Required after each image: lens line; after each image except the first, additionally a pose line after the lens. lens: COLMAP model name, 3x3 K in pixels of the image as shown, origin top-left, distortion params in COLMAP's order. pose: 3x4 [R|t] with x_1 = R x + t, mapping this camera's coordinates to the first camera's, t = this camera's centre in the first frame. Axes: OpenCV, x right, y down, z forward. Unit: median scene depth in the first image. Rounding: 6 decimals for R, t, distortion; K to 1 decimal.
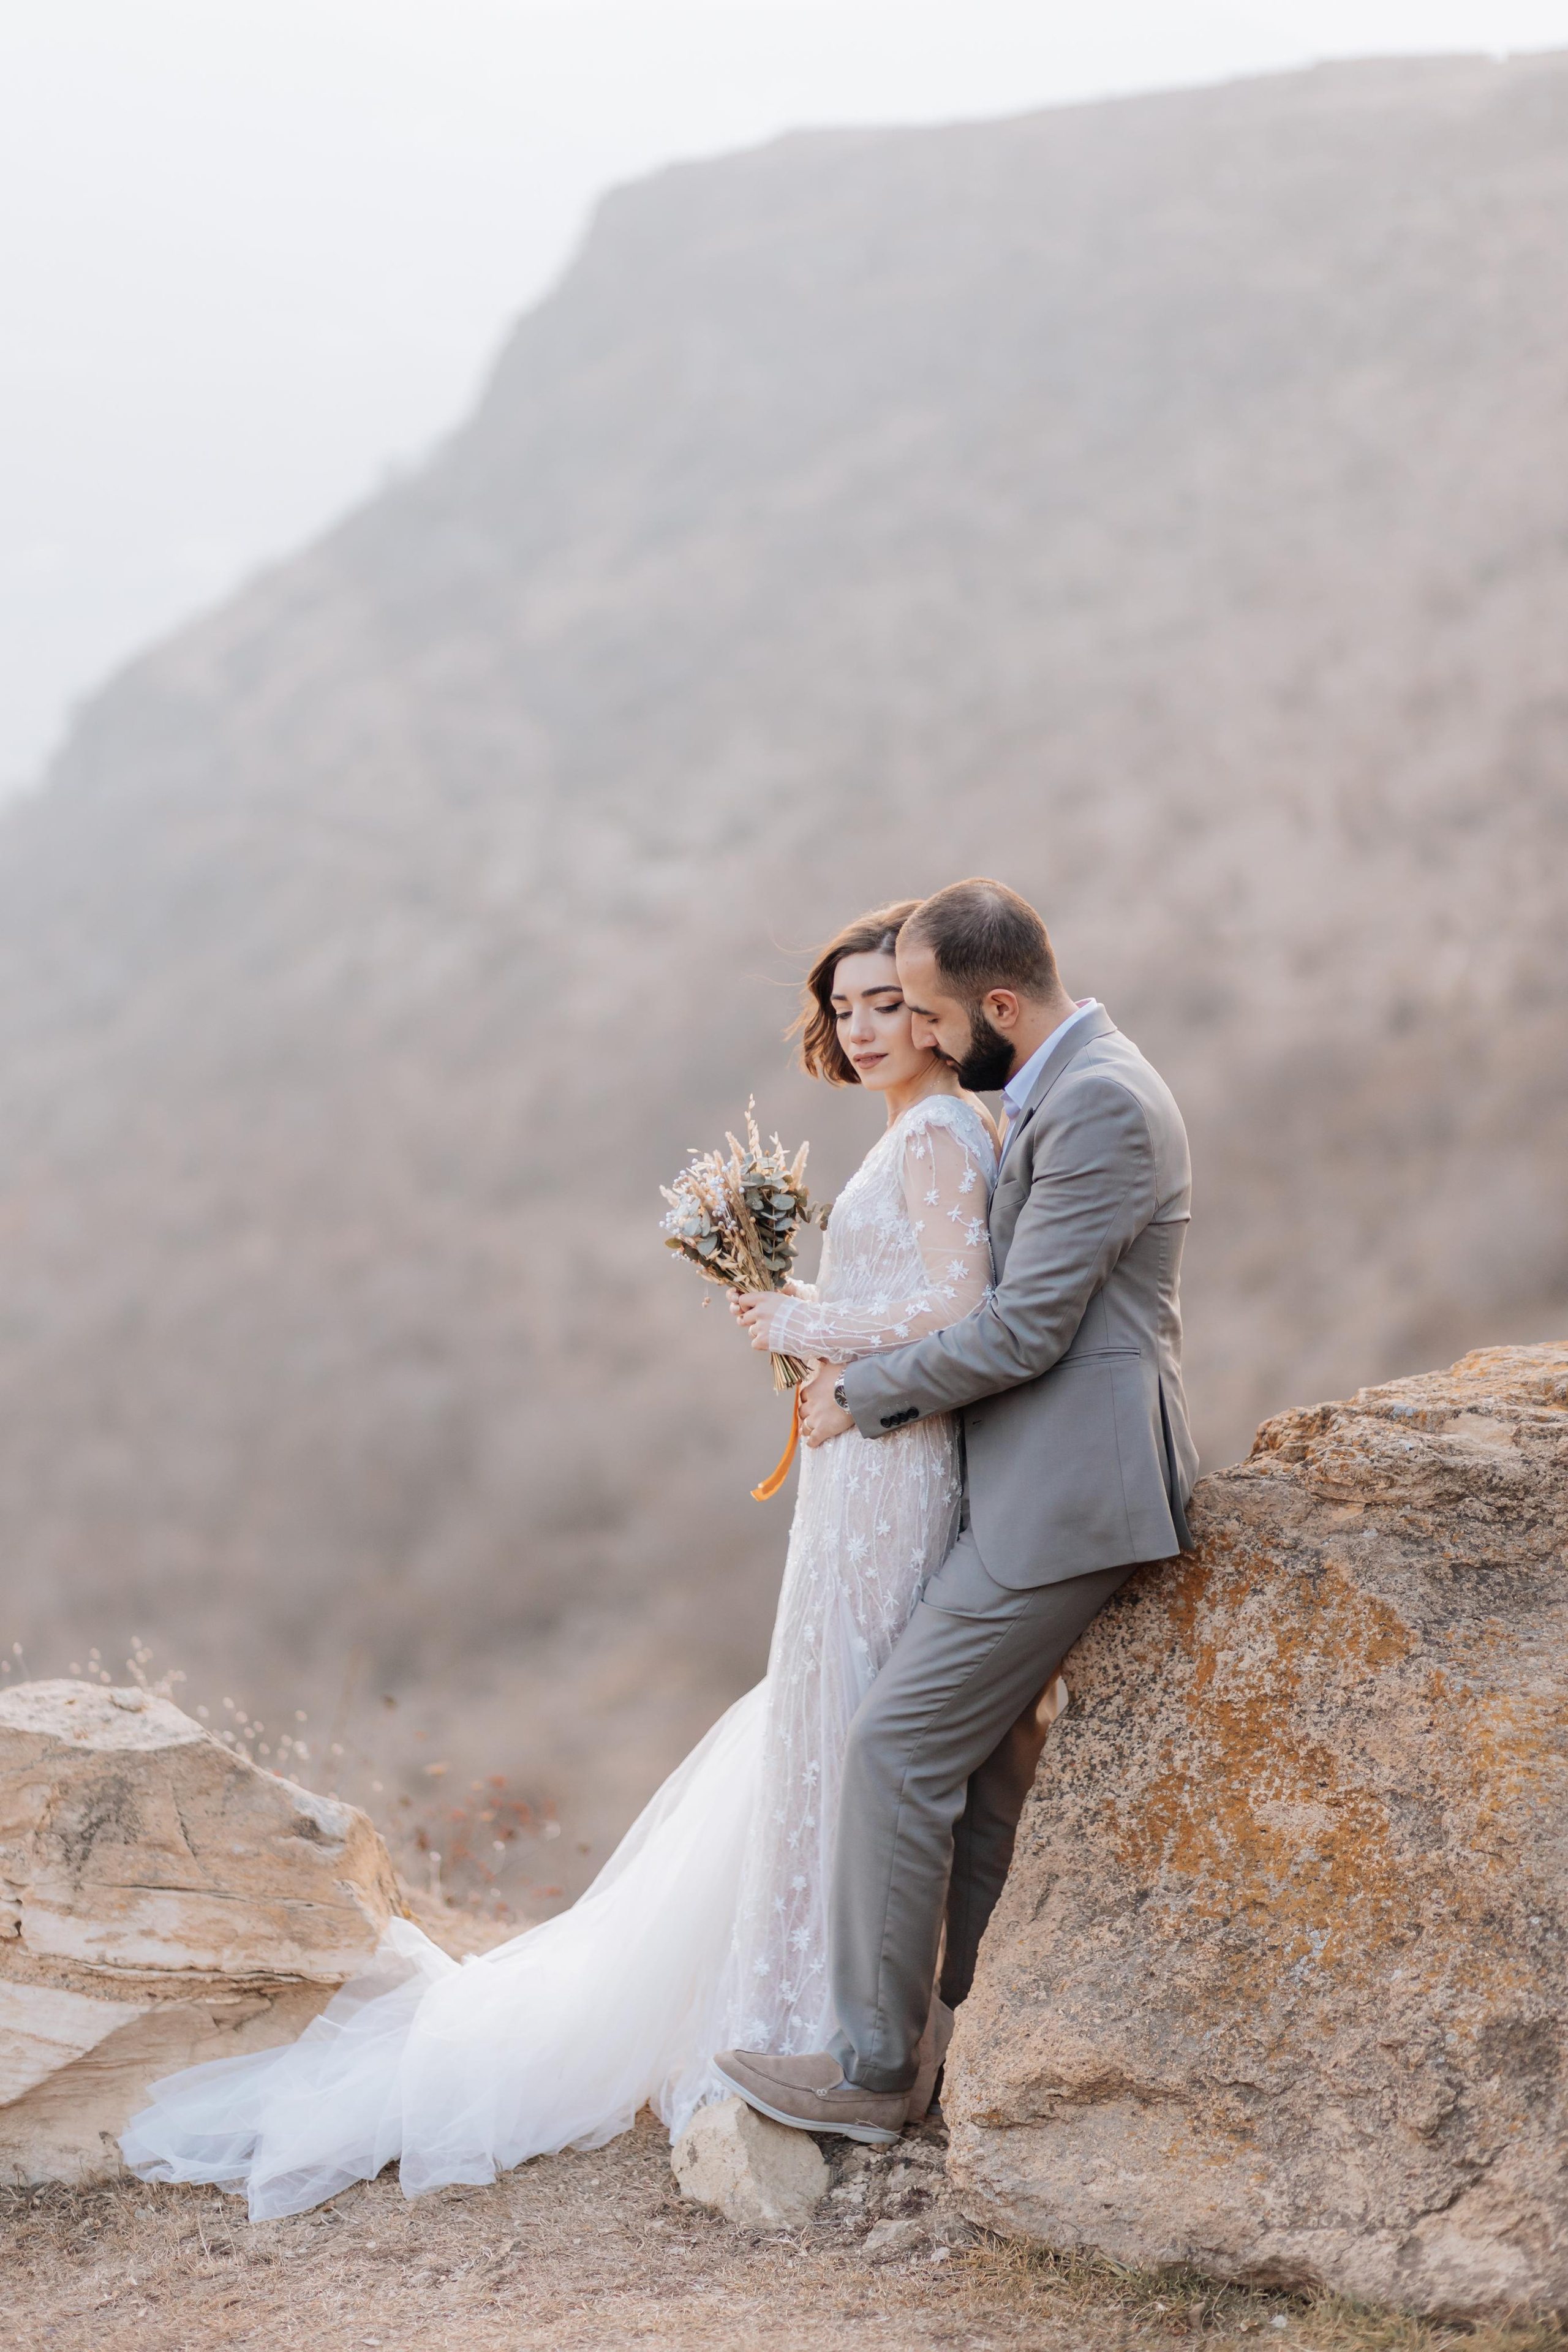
lens RADIAL K [[5600.9, 0, 790.2], [0, 5600.9, 1117.2], [0, 0, 1]] dist [-0.008694, 0.000000]
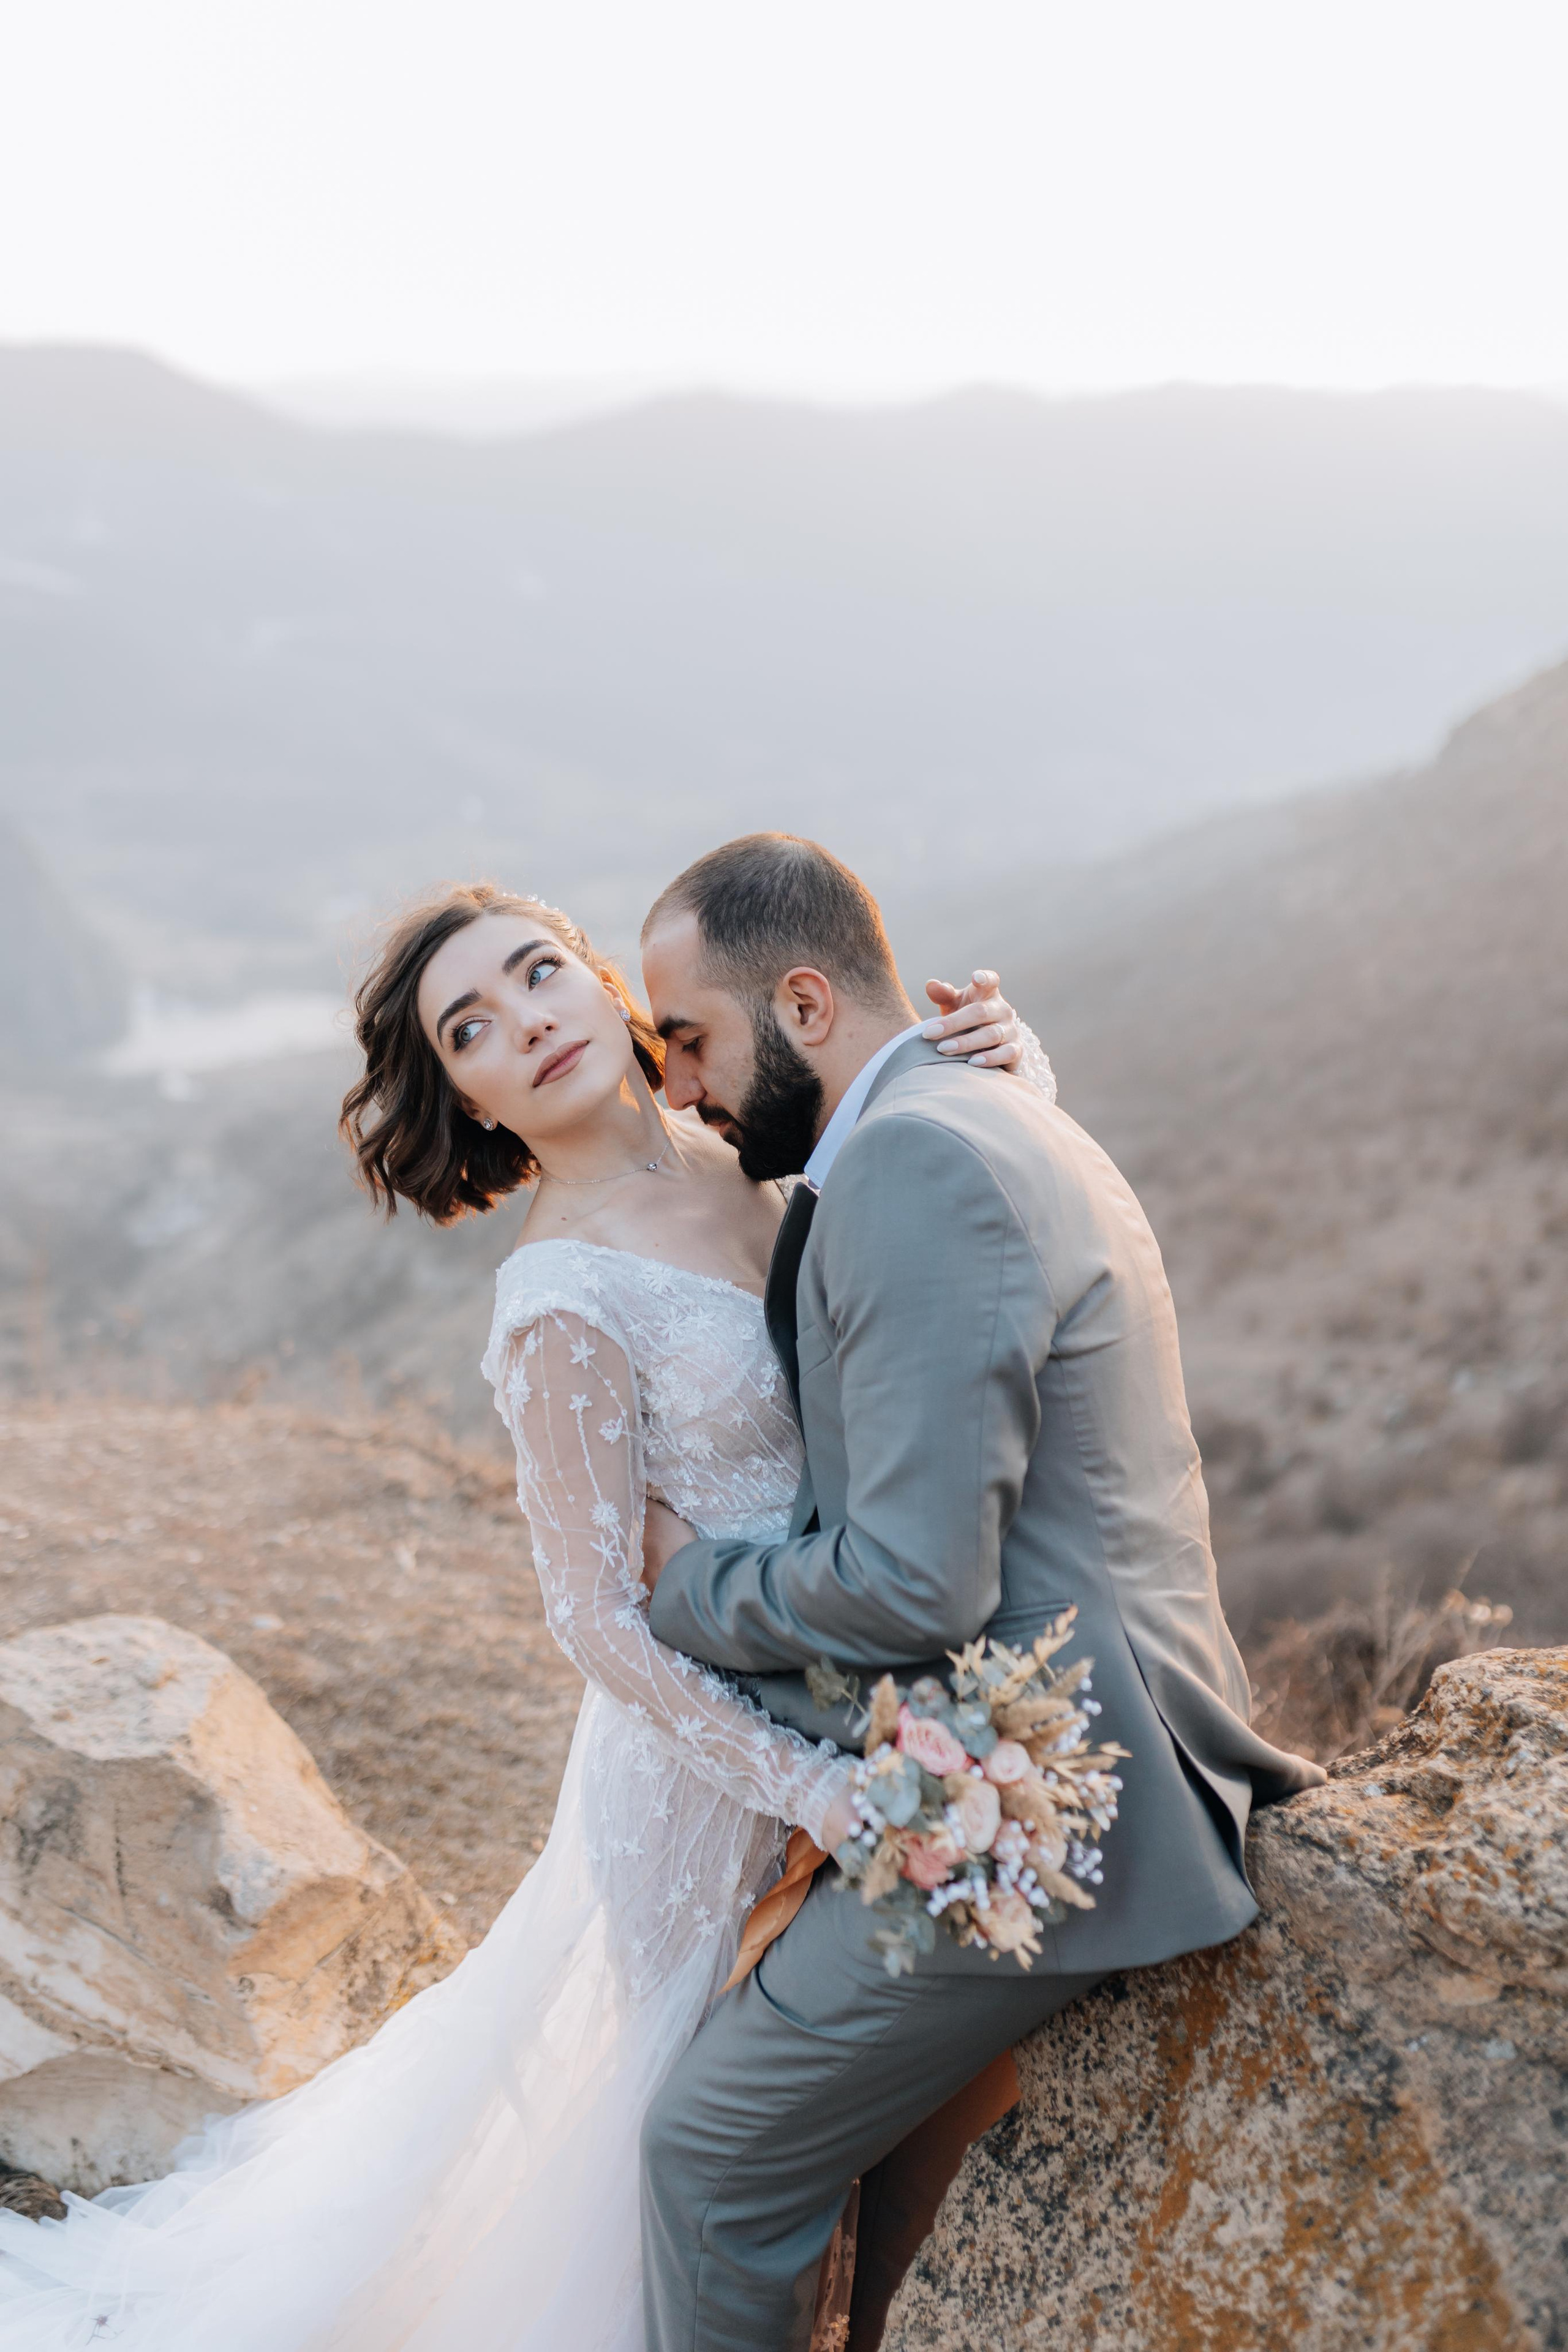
lens RADIAL K [[2208.2, 0, 819.8], [0, 2208.2, 1184.9], [0, 0, 1]] dist [-0.007372, 0.000000]
pose [[0.918637, 0.110418, -0.379360, 0.113346], [-0.059118, 0.987760, 0.144345, -0.031893], [0.390655, -0.110174, 0.913920, 0.787425]]
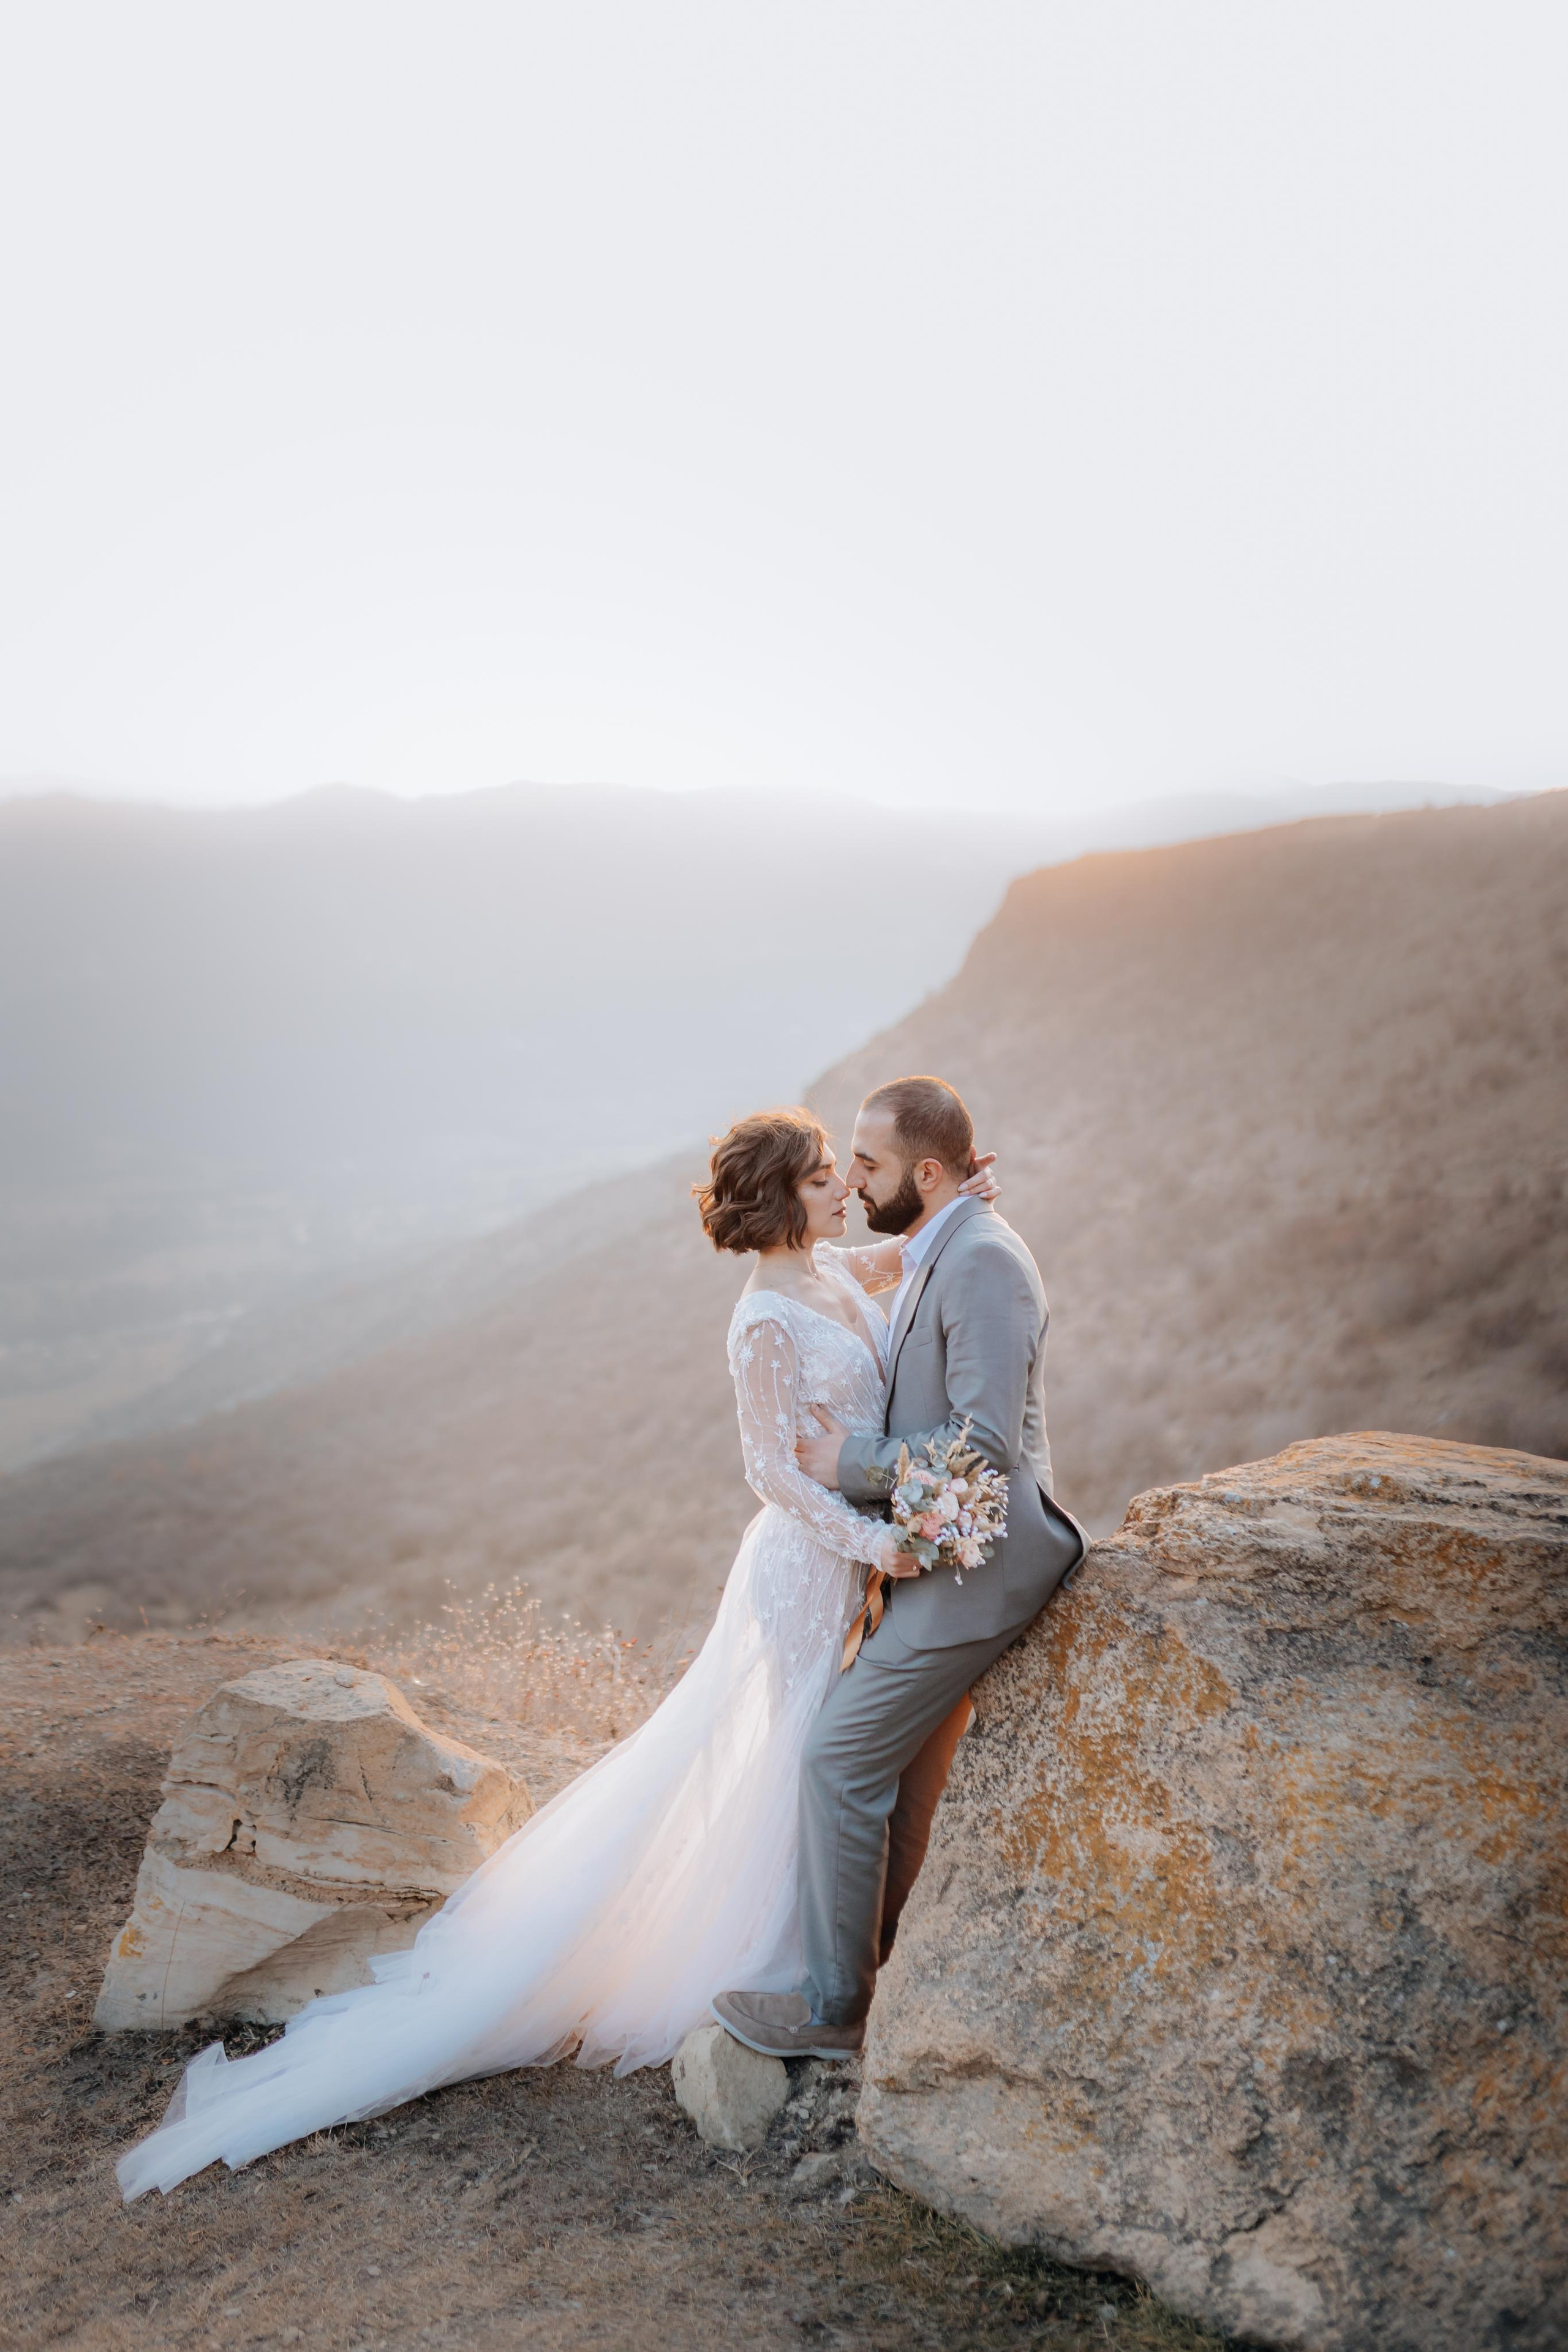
lens RADIAL K [[2208.2, 0, 782.2], [0, 2208.2, 1163.3], [0, 0, 1]] dist [-0.007372, 0.000000]
pose [[0.989940, -0.012999, -0.140887, 0.080524], [0.007495, 0.999191, -0.039522, -0.005441], [0.141287, 0.038068, 0.989237, 0.485976]]
